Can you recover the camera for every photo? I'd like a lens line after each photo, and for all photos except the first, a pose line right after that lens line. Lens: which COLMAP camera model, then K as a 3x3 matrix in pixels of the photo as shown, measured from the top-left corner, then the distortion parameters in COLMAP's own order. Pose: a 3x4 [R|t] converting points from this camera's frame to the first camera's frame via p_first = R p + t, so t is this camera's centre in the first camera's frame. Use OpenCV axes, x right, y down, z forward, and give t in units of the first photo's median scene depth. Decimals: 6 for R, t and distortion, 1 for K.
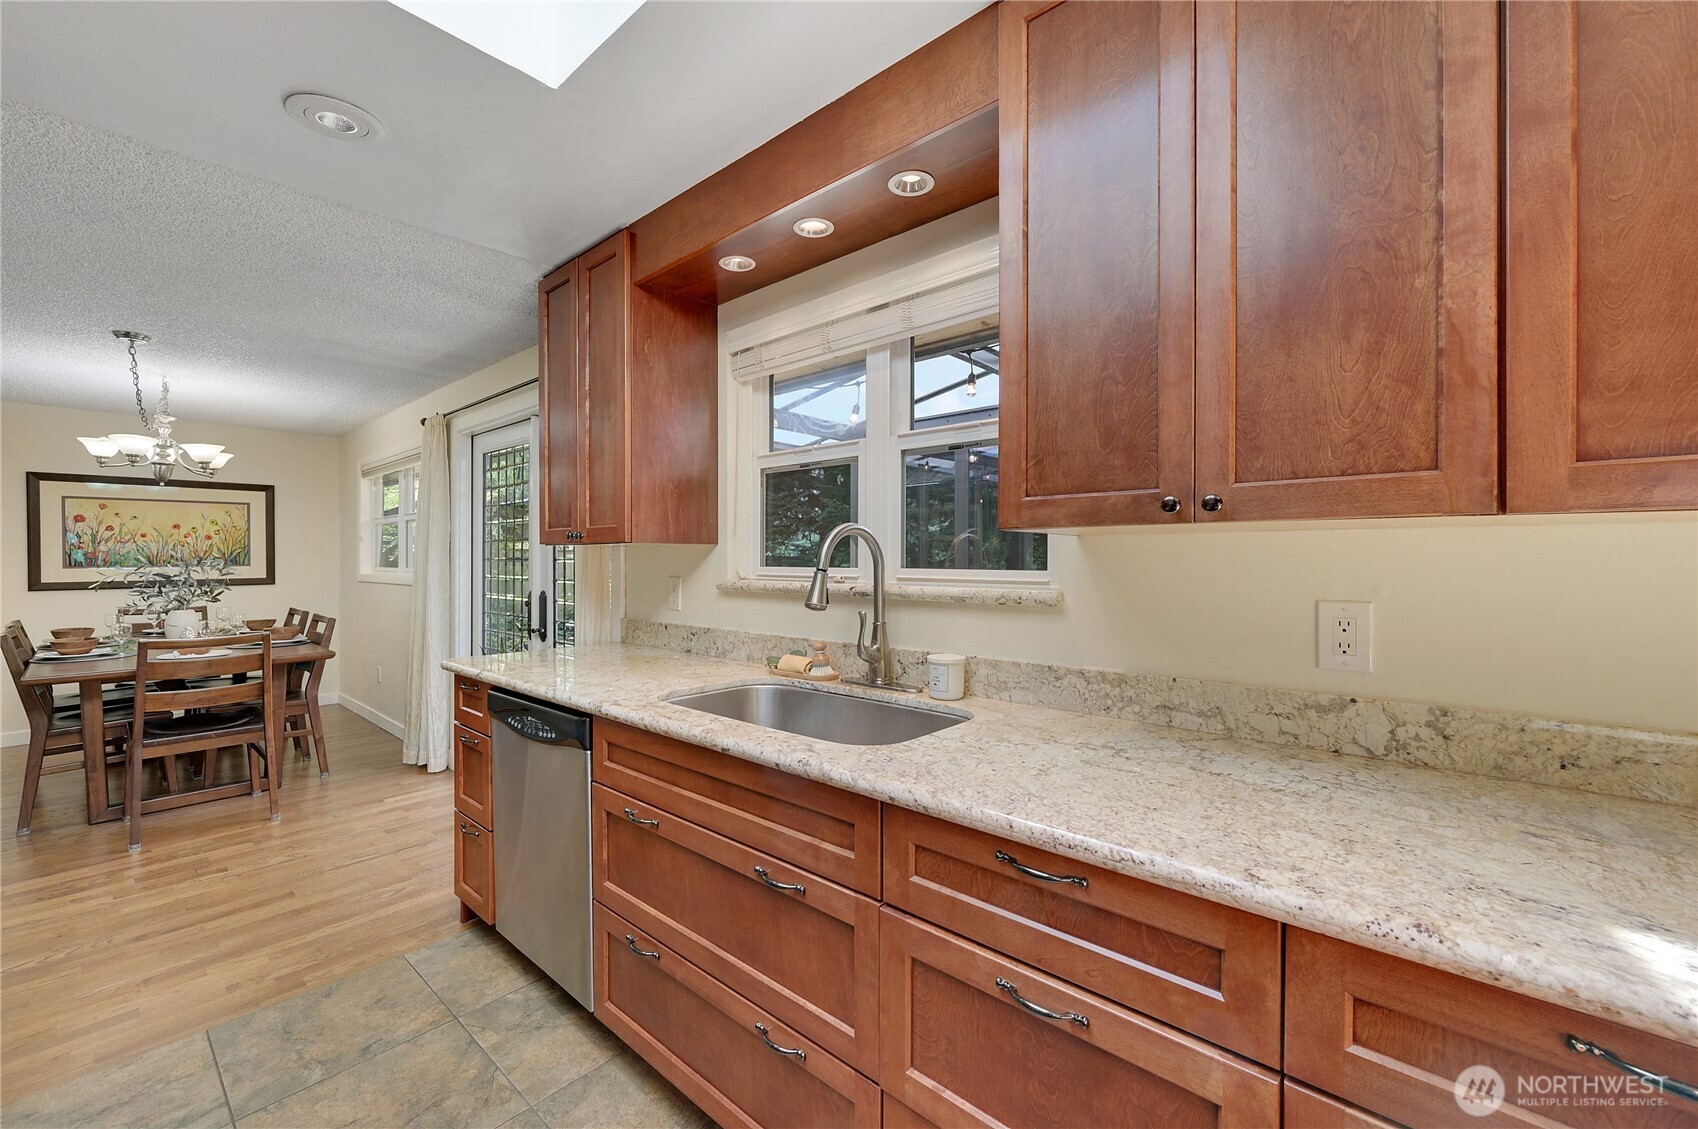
lens RADIAL K [[674.5, 0, 849.0], [0, 674.5, 564.5], [0, 0, 1]] dist [-0.000402, 0.000128]
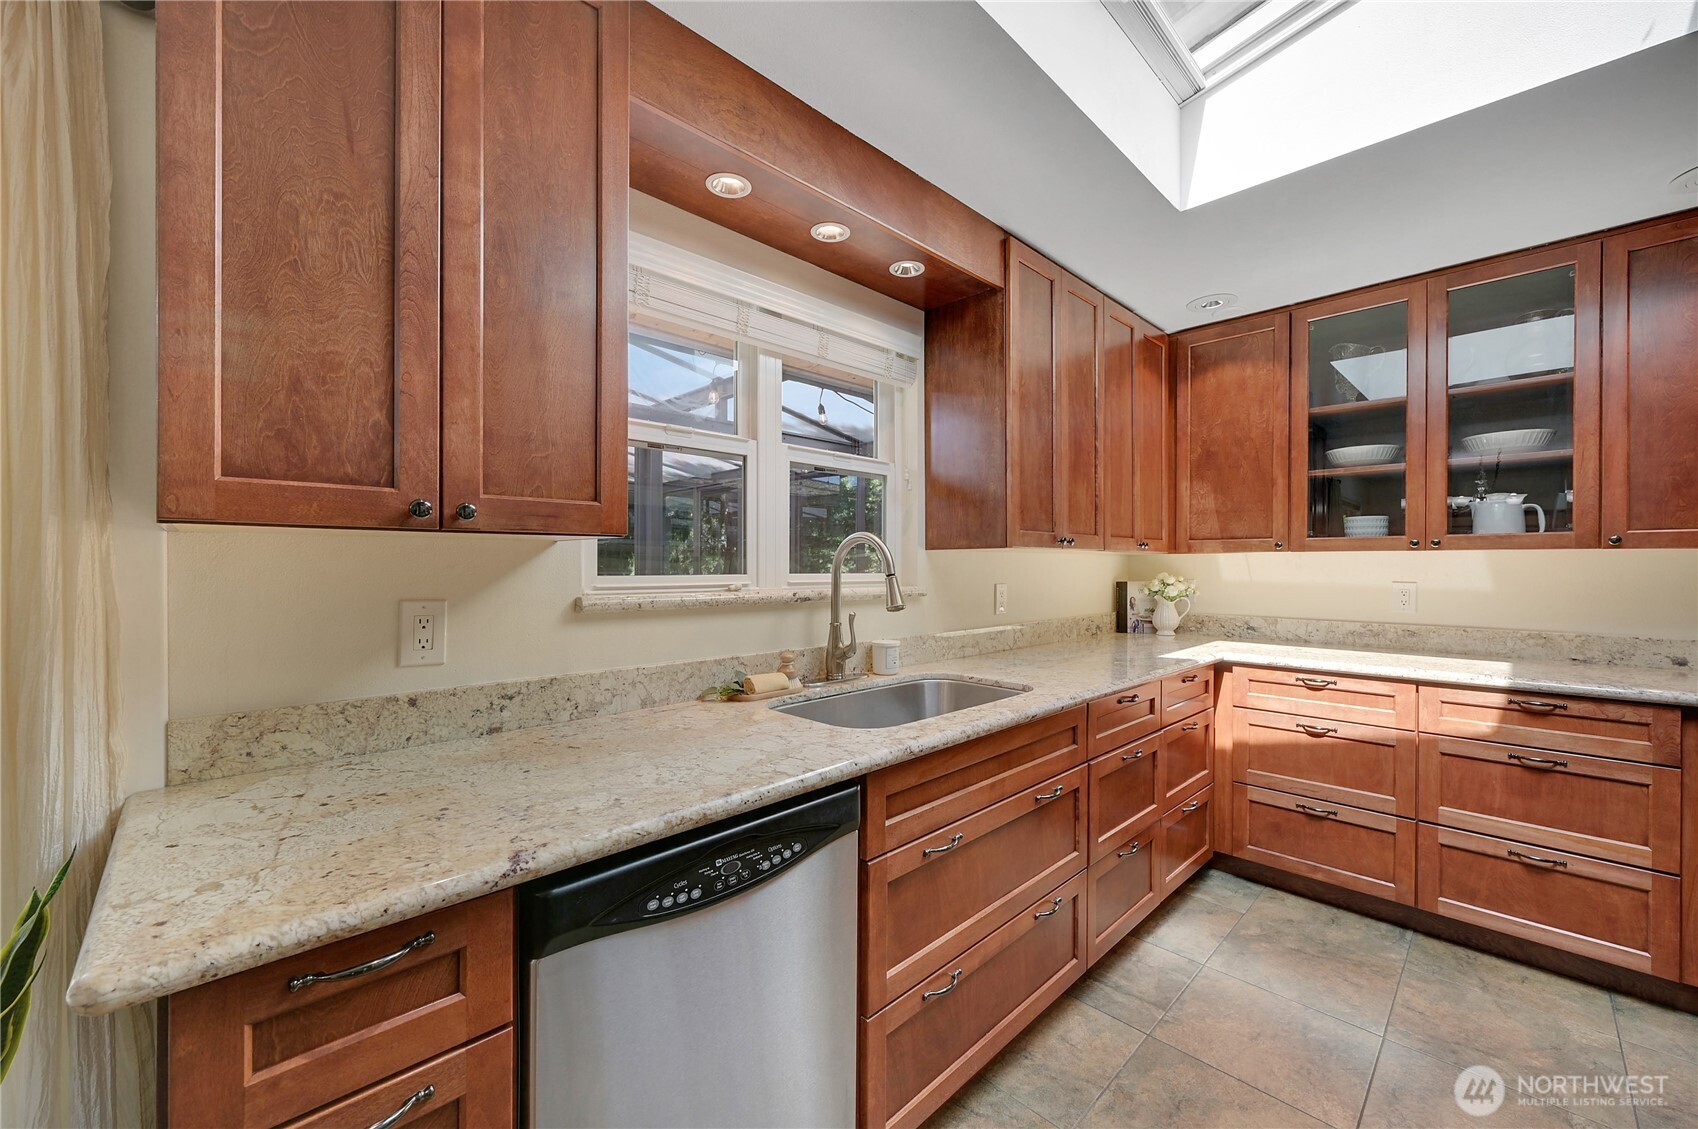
lens RADIAL K [[674.5, 0, 849.0], [0, 674.5, 564.5], [0, 0, 1]] dist [-0.000402, 0.000128]
pose [[0.065881, -0.004317, 0.997818, -0.998681], [0.004353, 0.999982, 0.004039, -0.011883], [-0.997818, 0.004078, 0.065899, 0.864839]]
